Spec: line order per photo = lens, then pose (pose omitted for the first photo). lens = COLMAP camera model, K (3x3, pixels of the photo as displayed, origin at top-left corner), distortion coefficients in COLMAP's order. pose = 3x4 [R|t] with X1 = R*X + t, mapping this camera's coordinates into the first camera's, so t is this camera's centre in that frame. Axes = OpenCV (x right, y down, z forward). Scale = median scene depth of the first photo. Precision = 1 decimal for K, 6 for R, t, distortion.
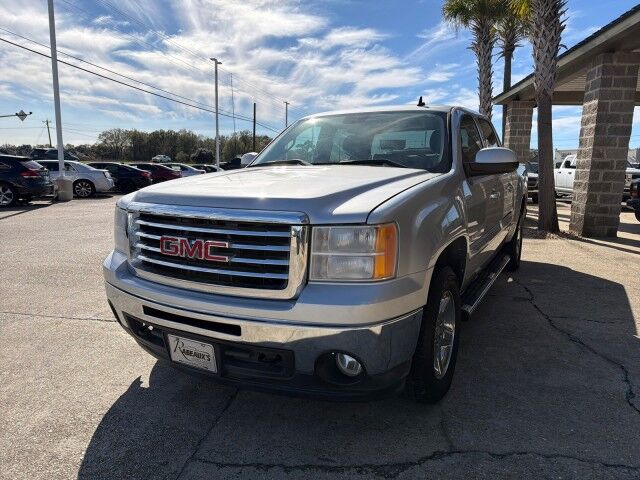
lens RADIAL K [[447.3, 0, 323.3], [0, 447.3, 239.7], [0, 0, 1]] dist [0.033984, -0.037907]
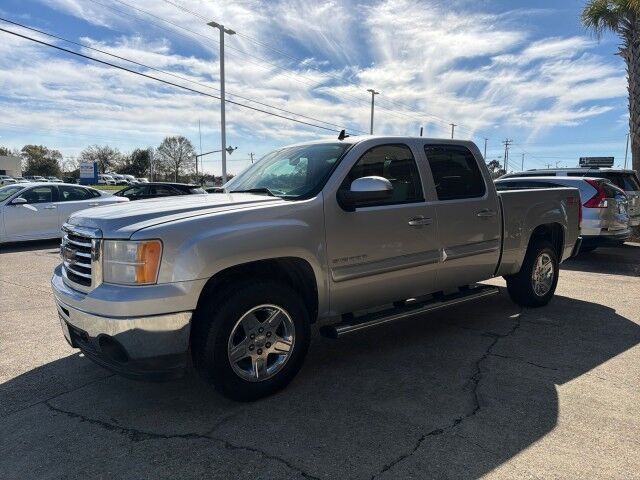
lens RADIAL K [[447.3, 0, 321.3], [0, 447.3, 243.1], [0, 0, 1]] dist [0.033984, -0.037907]
pose [[0.920939, 0.039796, -0.387670, 0.794032], [-0.057075, 0.997819, -0.033156, -0.009505], [0.385505, 0.052661, 0.921202, 0.005723]]
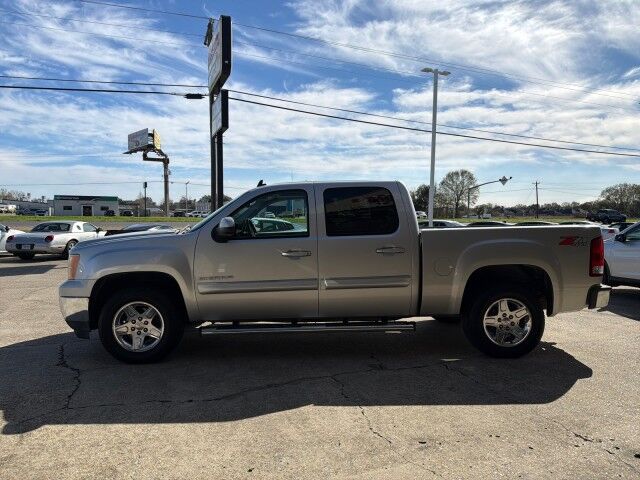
lens RADIAL K [[447.3, 0, 321.4], [0, 447.3, 242.4], [0, 0, 1]] dist [0.033984, -0.037907]
pose [[0.518403, 0.032876, -0.854505, 1.988726], [-0.134575, 0.989946, -0.043556, -0.119317], [0.844481, 0.137575, 0.517615, 0.627430]]
